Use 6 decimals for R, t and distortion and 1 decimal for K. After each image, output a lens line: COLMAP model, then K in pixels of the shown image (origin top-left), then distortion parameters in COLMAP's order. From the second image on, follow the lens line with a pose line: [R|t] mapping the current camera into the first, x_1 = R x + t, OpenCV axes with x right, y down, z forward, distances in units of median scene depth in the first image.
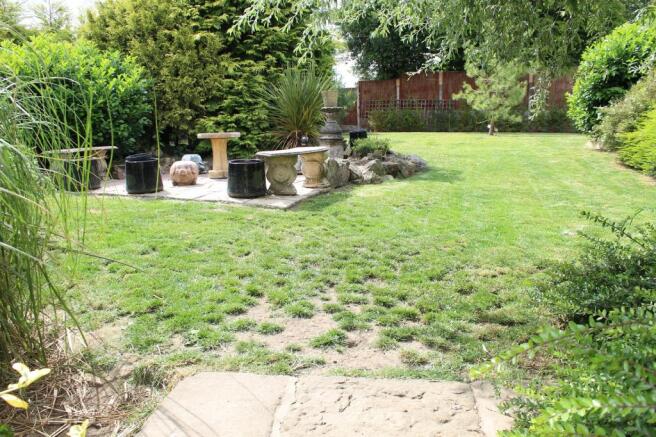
lens RADIAL K [[570.5, 0, 328.0], [0, 570.5, 218.5], [0, 0, 1]] dist [-0.057775, 0.004740]
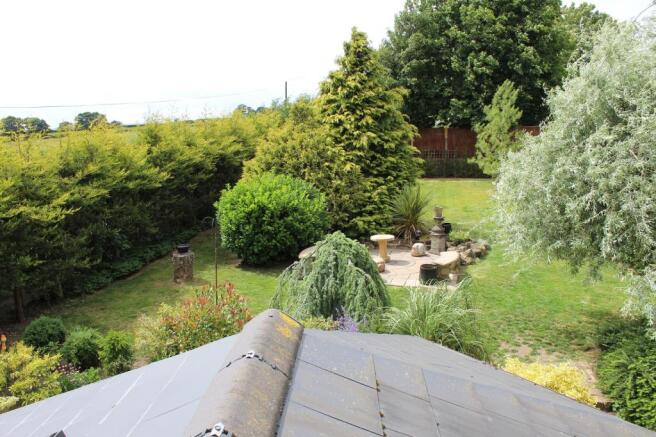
lens RADIAL K [[570.5, 0, 328.0], [0, 570.5, 218.5], [0, 0, 1]] dist [-0.057775, 0.004740]
pose [[0.996770, -0.028398, 0.075119, -0.408597], [0.027615, 0.999553, 0.011439, -0.194242], [-0.075410, -0.009328, 0.997109, -0.612940]]
